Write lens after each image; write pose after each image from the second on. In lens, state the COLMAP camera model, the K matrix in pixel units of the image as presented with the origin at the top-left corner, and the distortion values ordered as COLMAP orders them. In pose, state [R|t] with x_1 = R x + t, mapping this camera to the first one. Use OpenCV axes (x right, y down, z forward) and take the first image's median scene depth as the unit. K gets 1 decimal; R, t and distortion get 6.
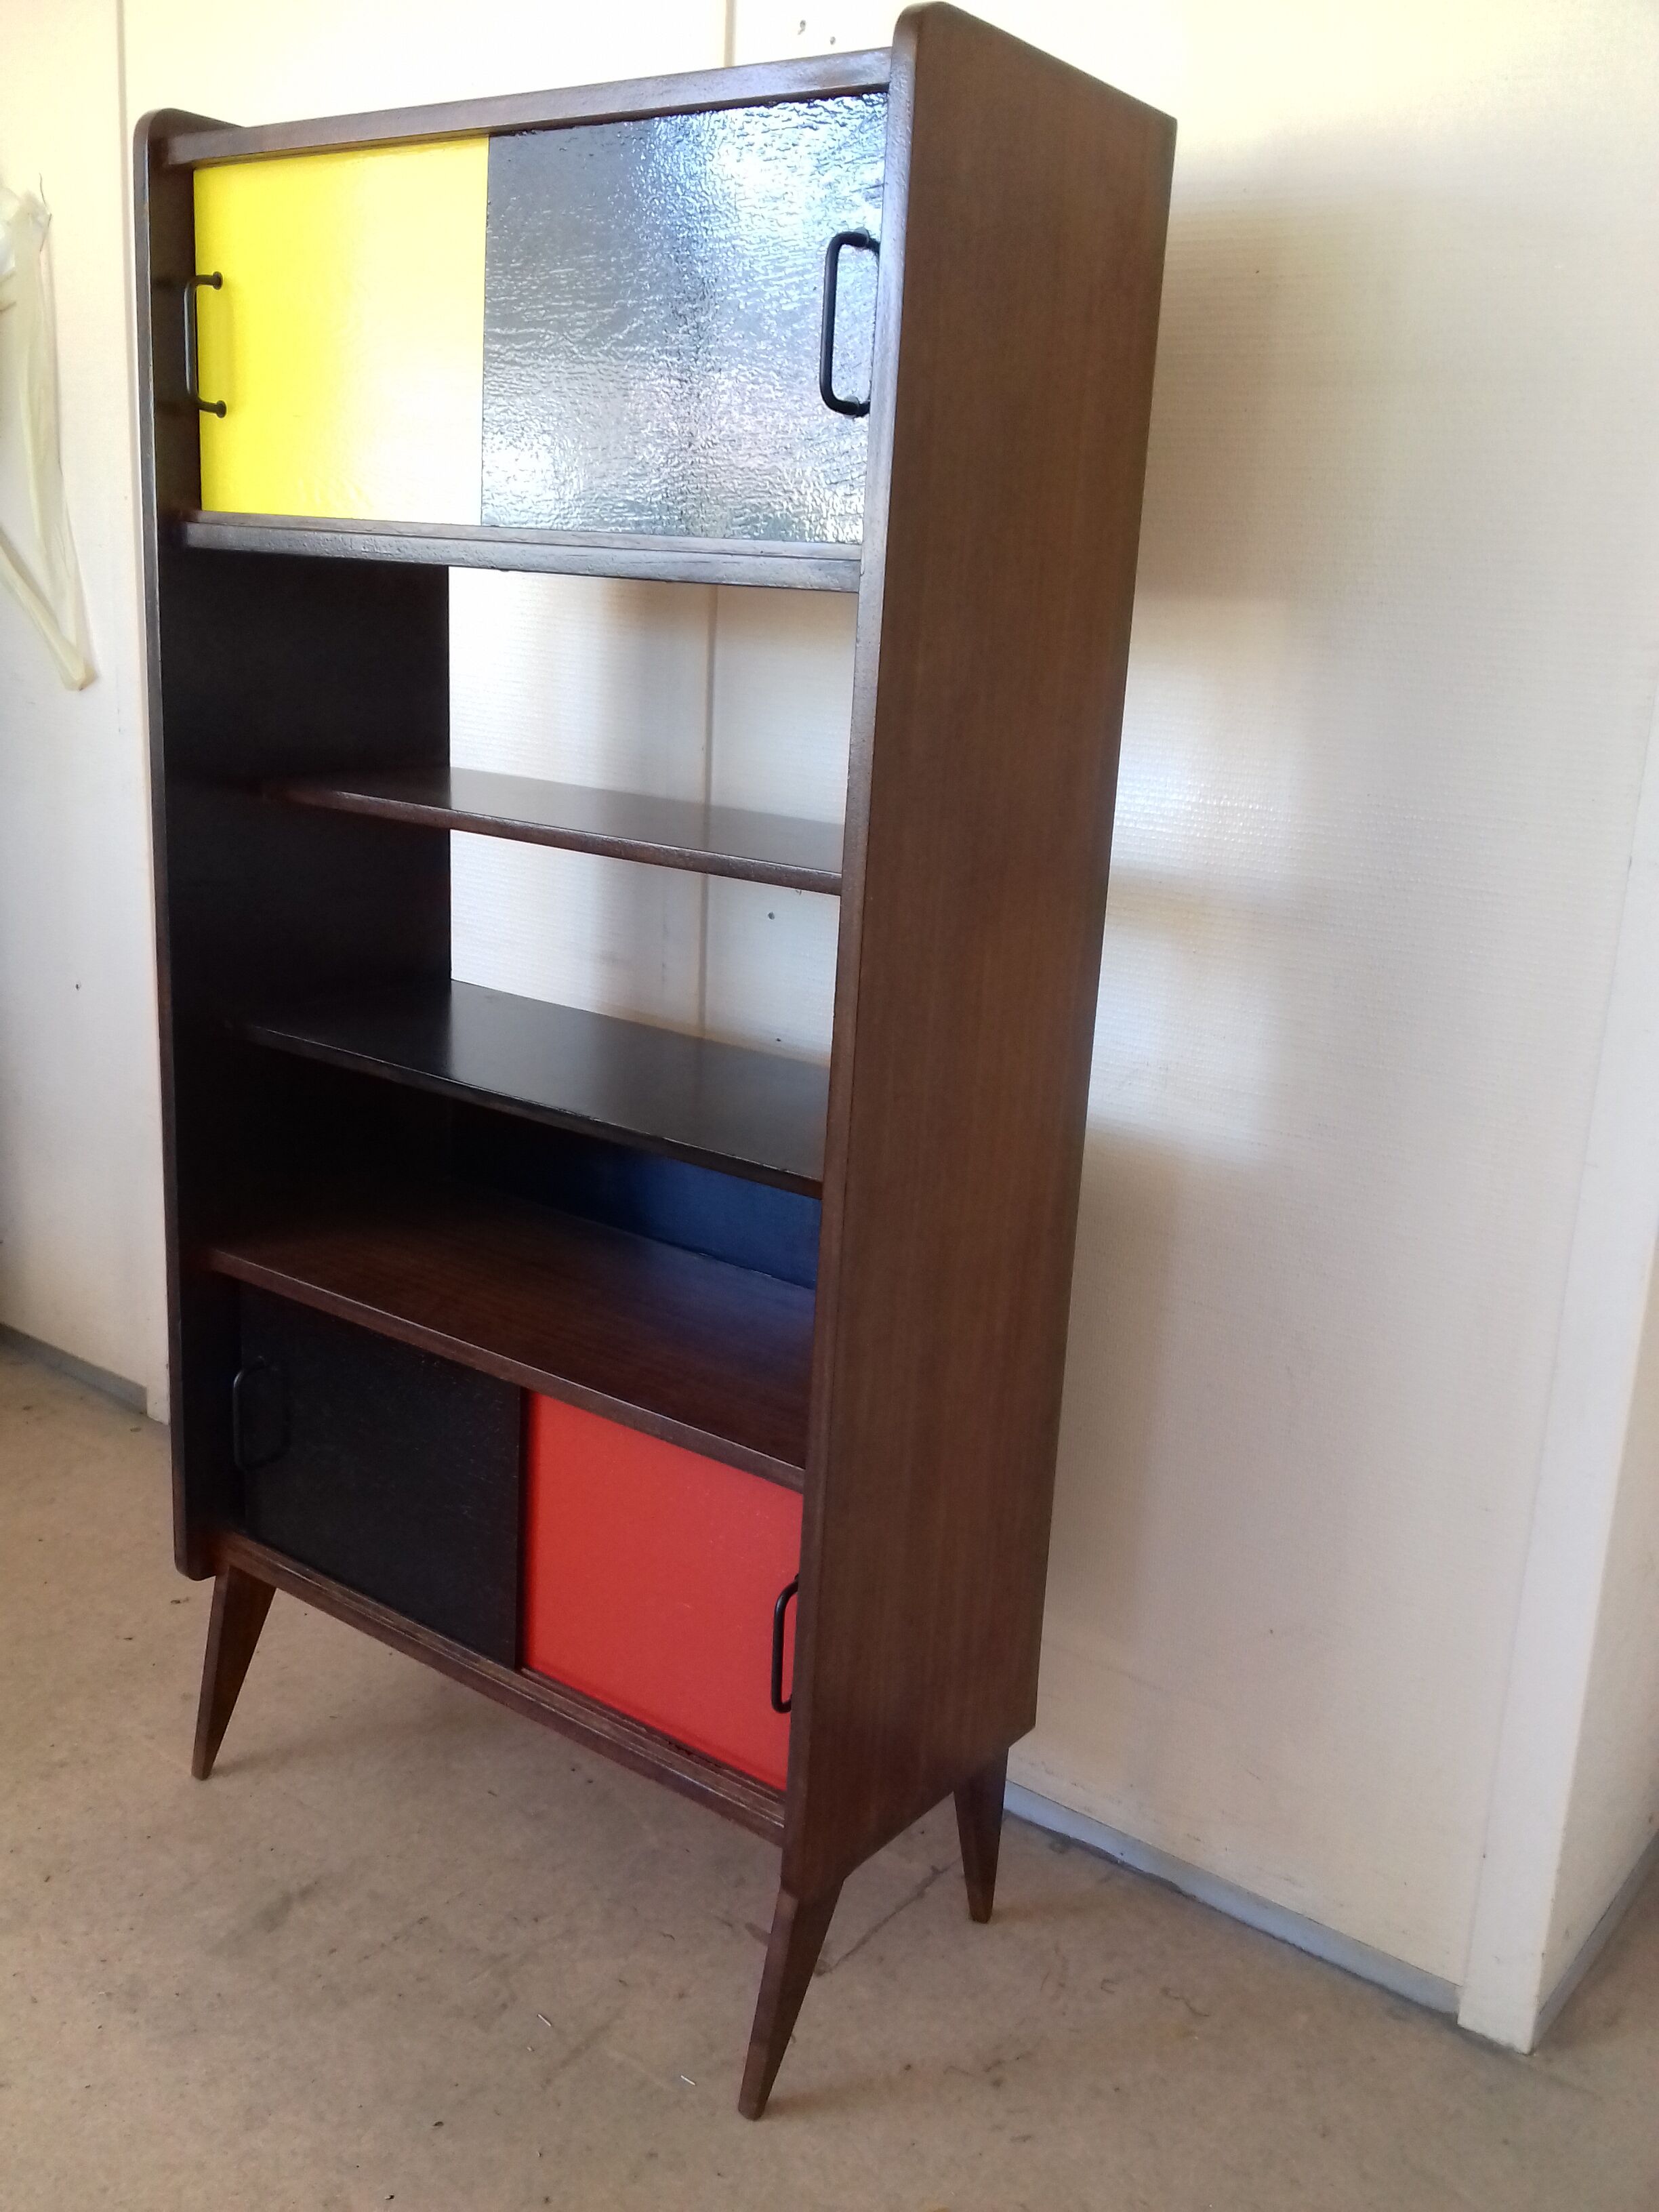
lens RADIAL K [[1968.5, 0, 936.5], [0, 1968.5, 1110.0], [0, 0, 1]] dist [0.088013, -0.137534]
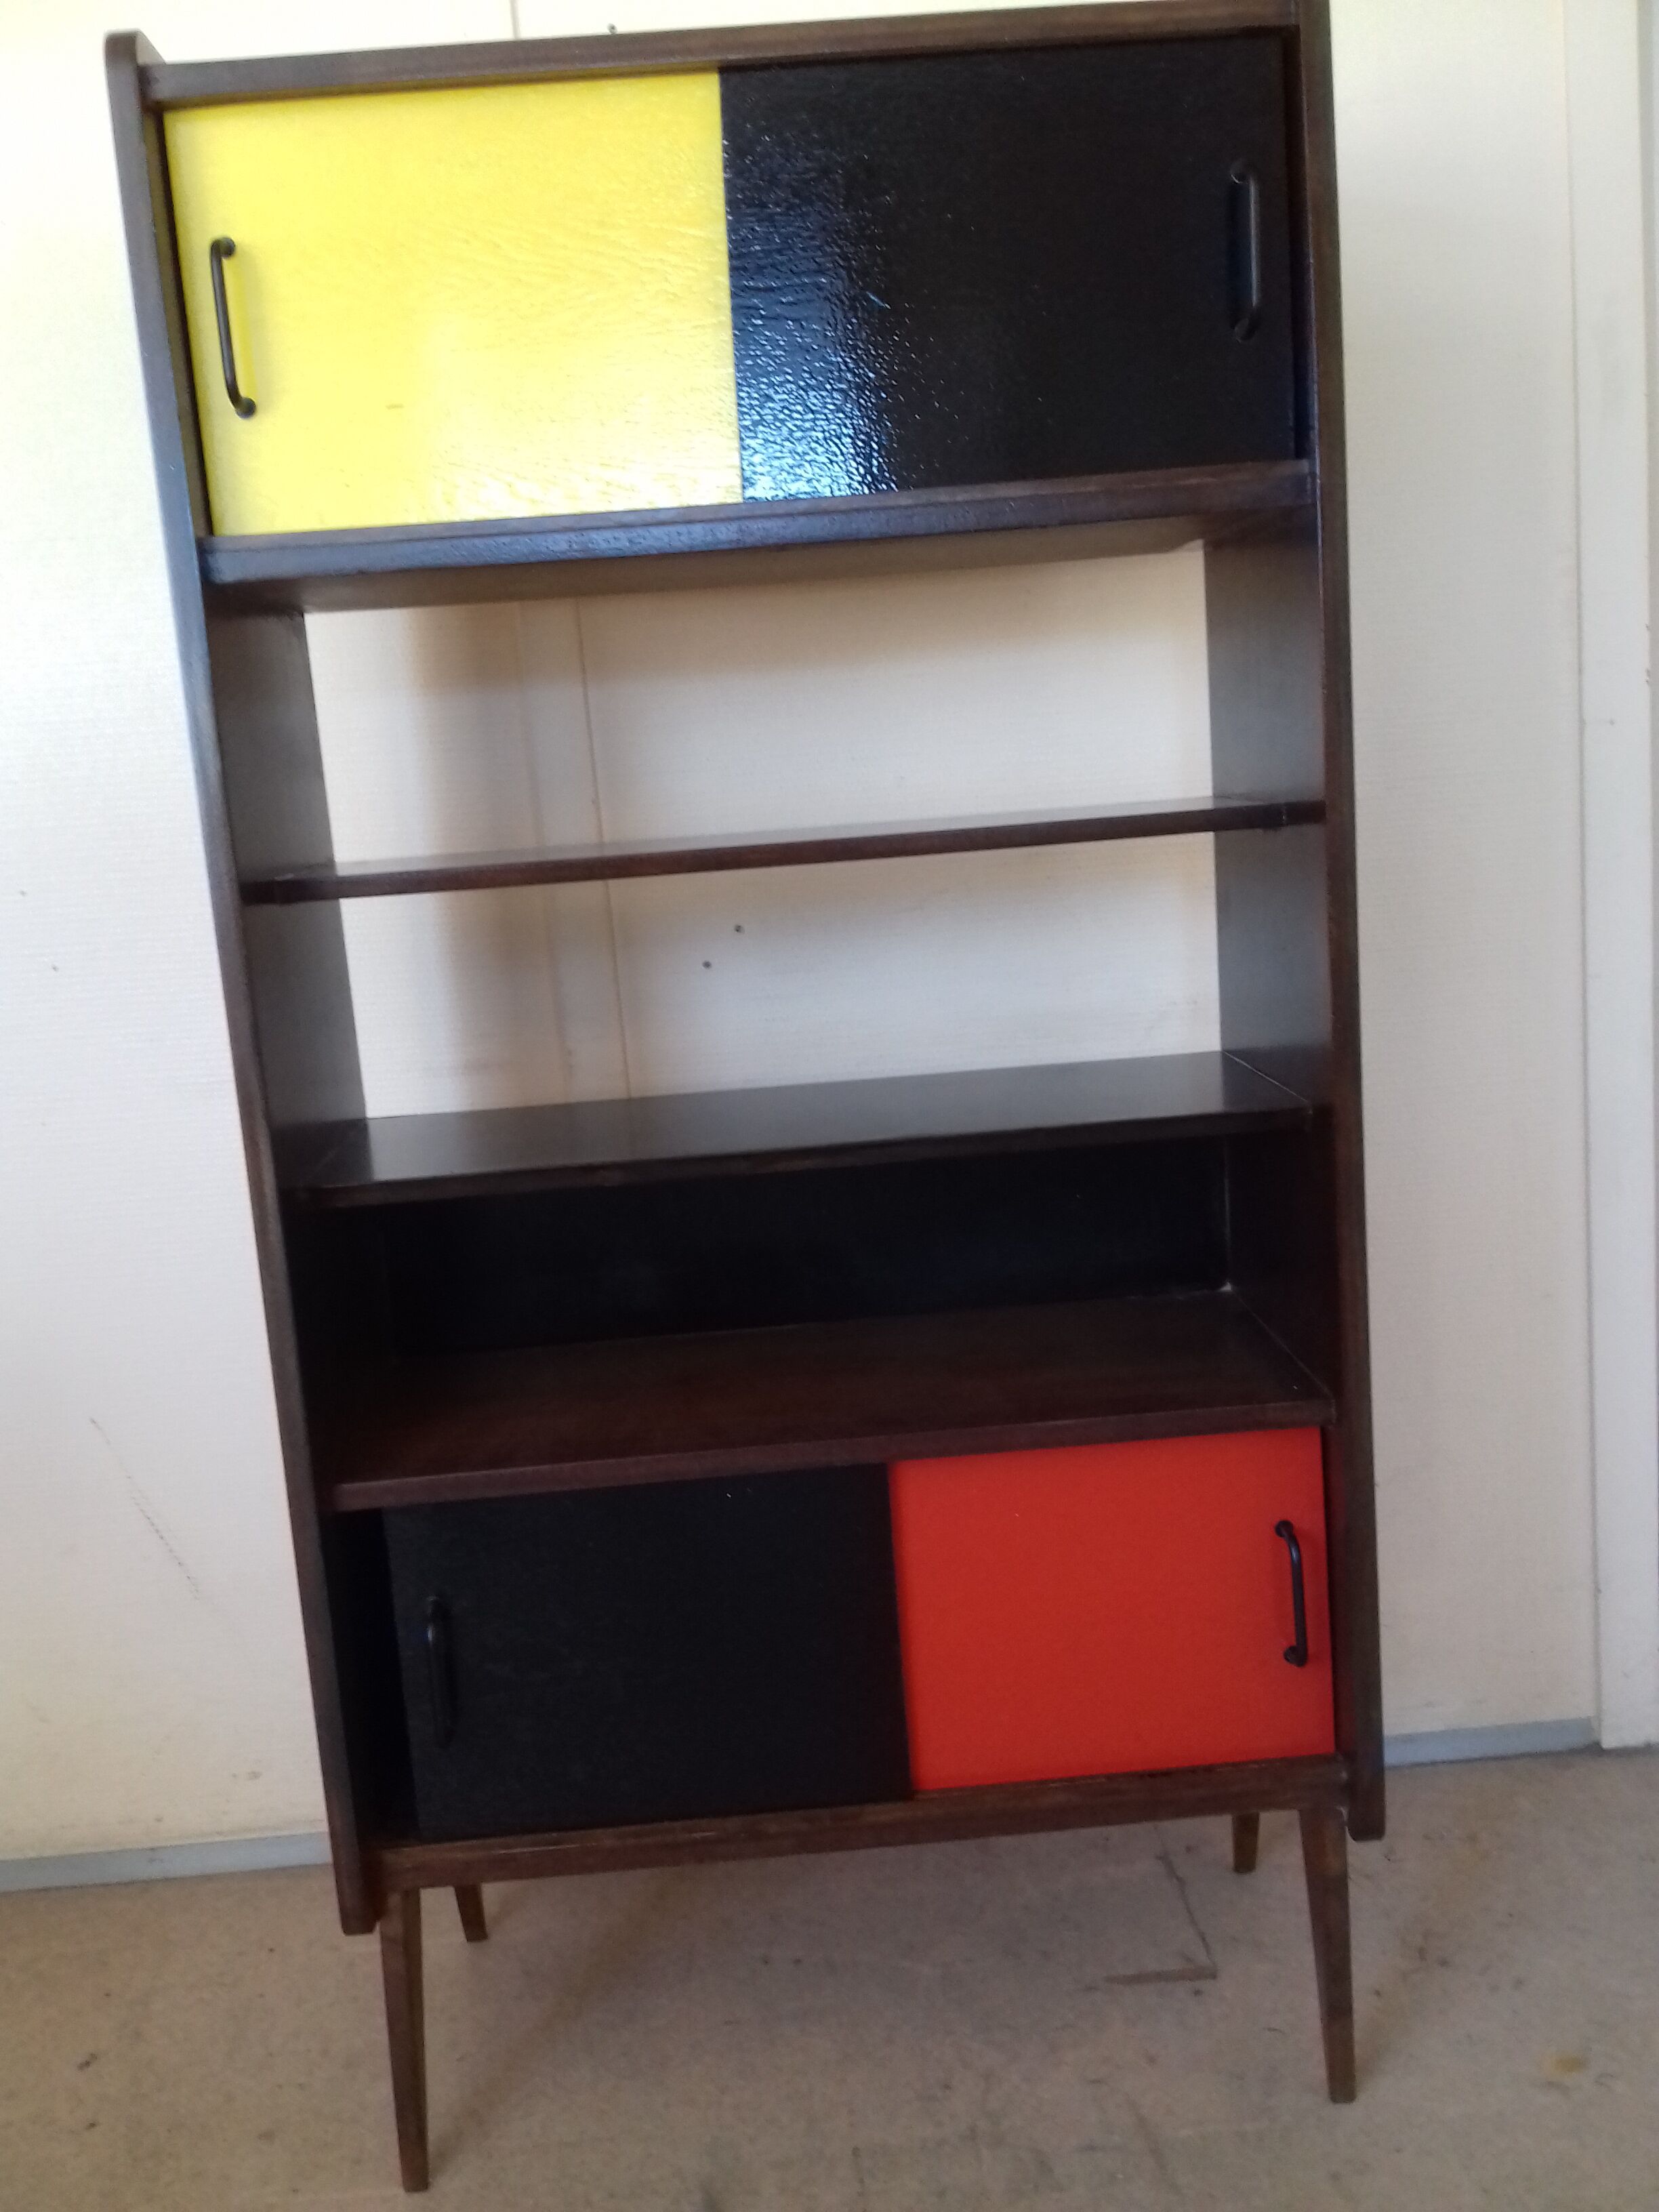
lens RADIAL K [[1950.3, 0, 808.9], [0, 1950.3, 1113.4], [0, 0, 1]] dist [0.086516, -0.150193]
pose [[0.779053, -0.223047, 0.585941, -0.680415], [0.273407, 0.961895, 0.002645, -0.023027], [-0.564203, 0.158140, 0.810349, 0.275098]]
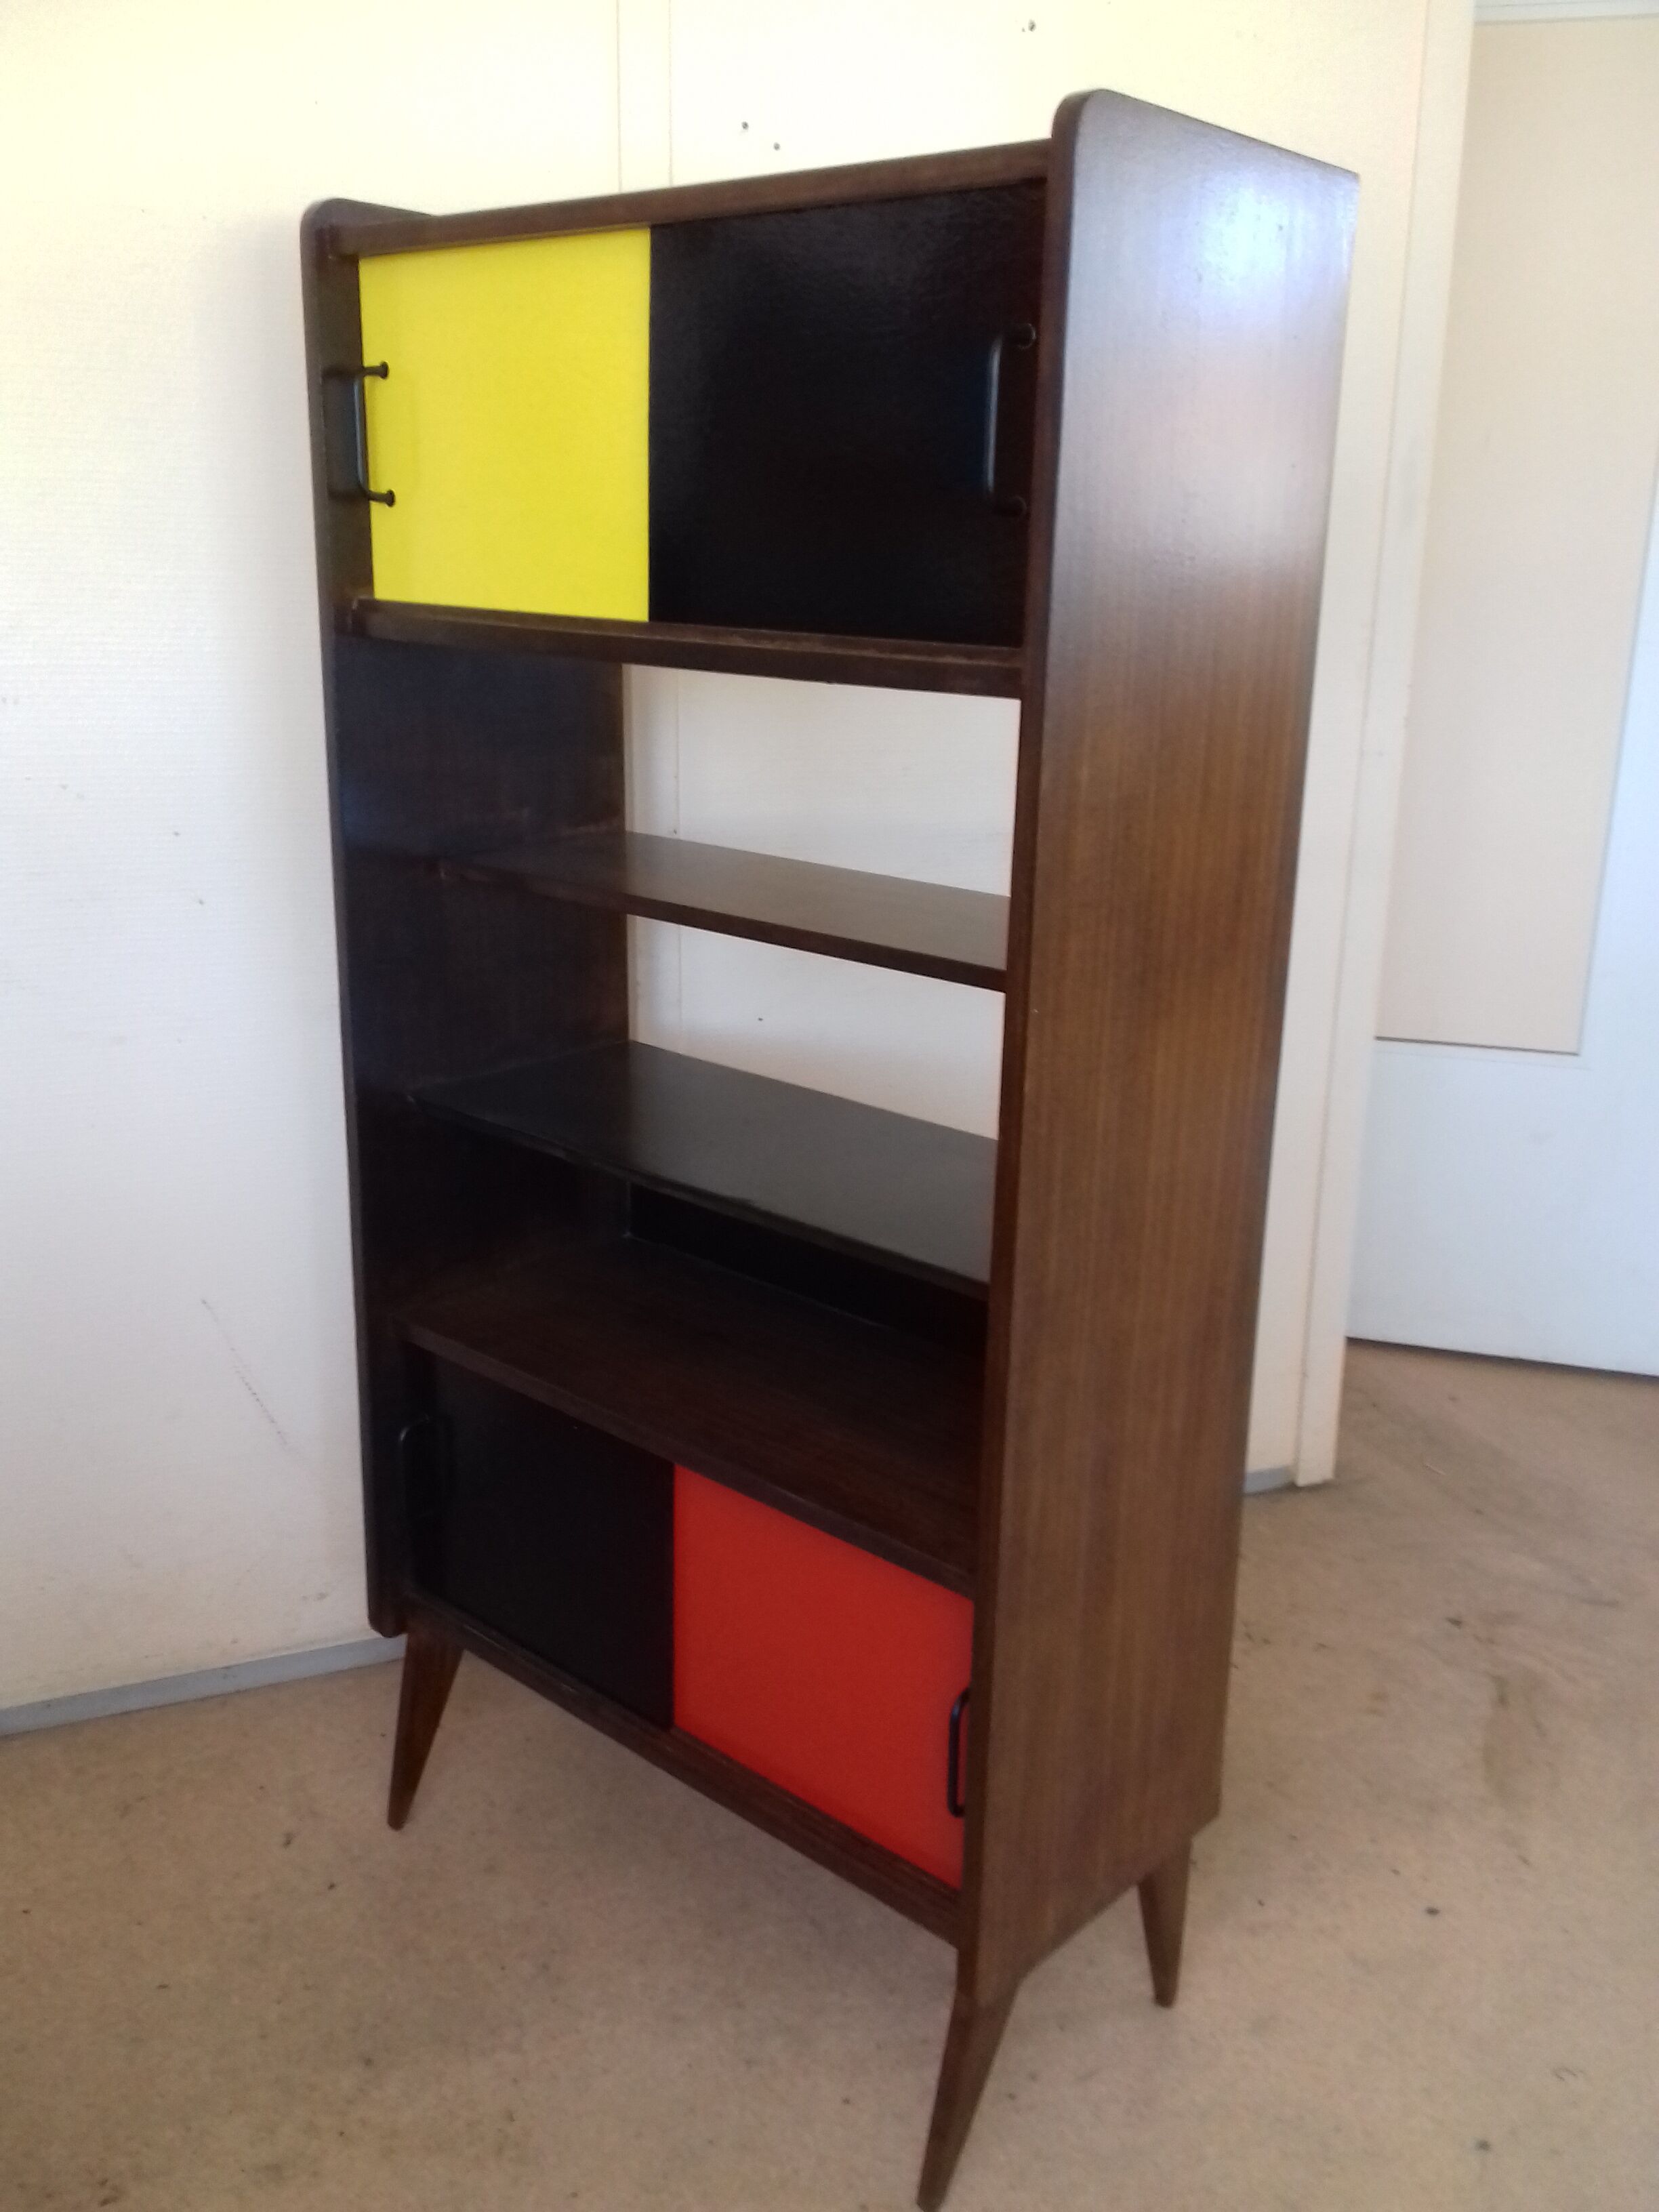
lens RADIAL K [[1955.5, 0, 799.2], [0, 1955.5, 1093.2], [0, 0, 1]] dist [0.092104, -0.151391]
pose [[0.528903, -0.275736, 0.802640, -1.116011], [0.225855, 0.957375, 0.180065, -0.211804], [-0.818078, 0.086043, 0.568635, 0.405303]]
